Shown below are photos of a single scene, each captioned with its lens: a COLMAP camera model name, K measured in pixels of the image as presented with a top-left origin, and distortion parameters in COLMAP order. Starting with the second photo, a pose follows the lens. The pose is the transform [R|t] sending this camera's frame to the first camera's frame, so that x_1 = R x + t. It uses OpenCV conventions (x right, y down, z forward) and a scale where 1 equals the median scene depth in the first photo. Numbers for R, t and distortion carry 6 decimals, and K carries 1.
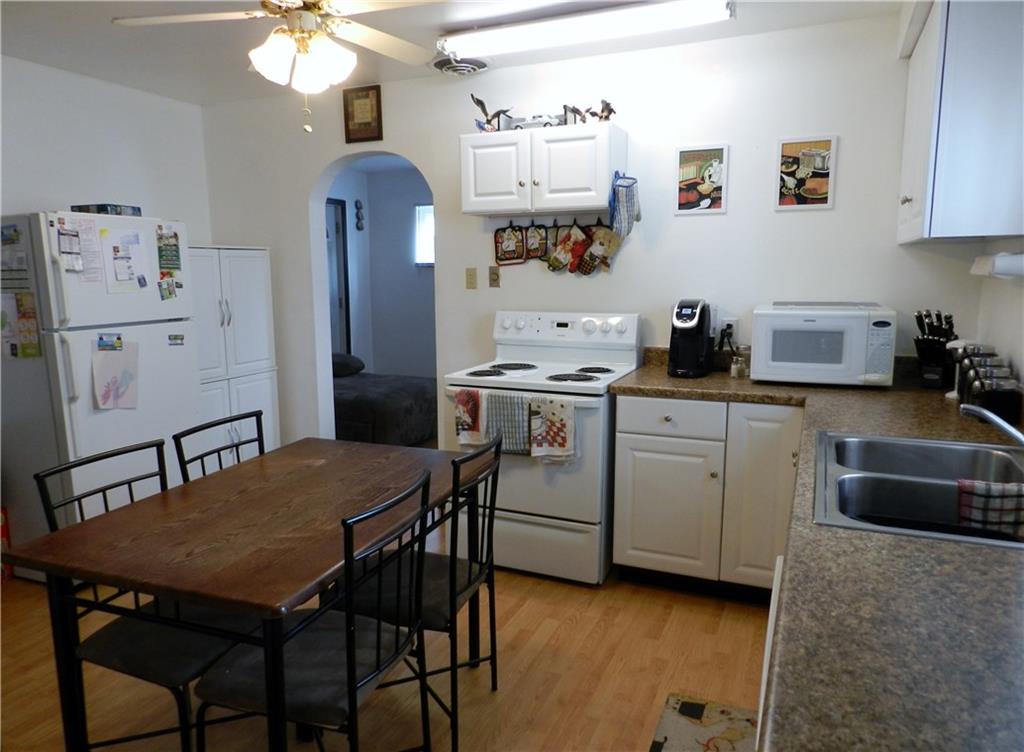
lens RADIAL K [[711.5, 0, 511.6], [0, 711.5, 374.4], [0, 0, 1]] dist [0.007849, -0.005294]
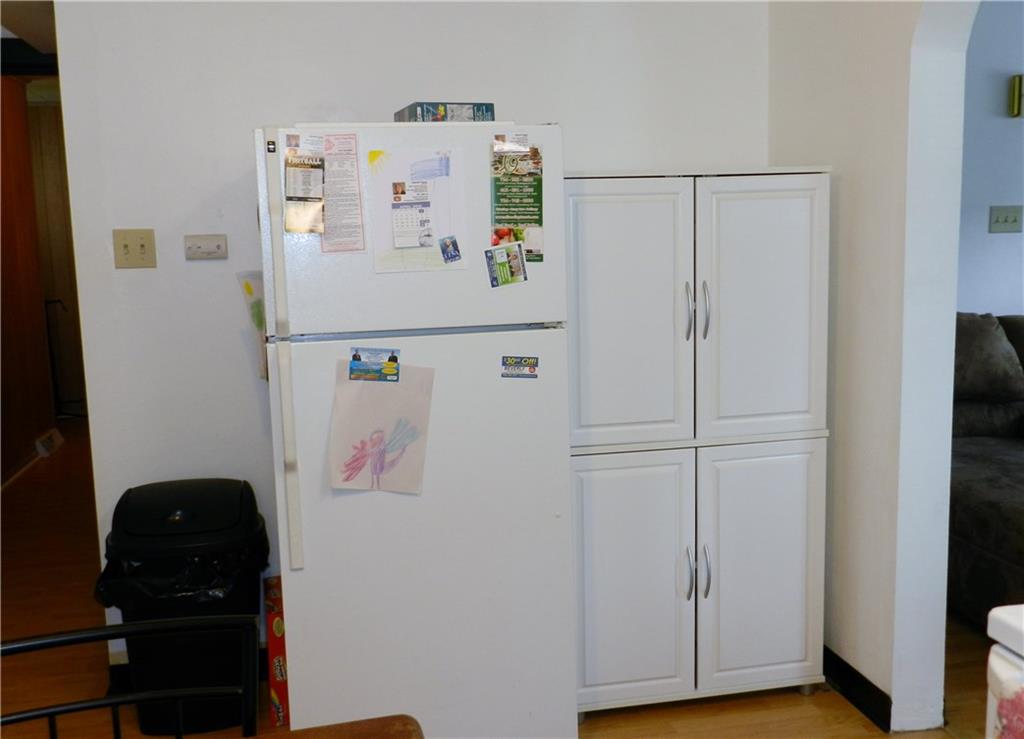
lens RADIAL K [[1029.3, 0, 514.6], [0, 1029.3, 377.2], [0, 0, 1]] dist [0.002305, 0.000000]
pose [[0.576229, 0.114766, -0.809190, 0.112495], [-0.098085, 0.992647, 0.070938, -0.097323], [0.811381, 0.038493, 0.583249, 0.616776]]
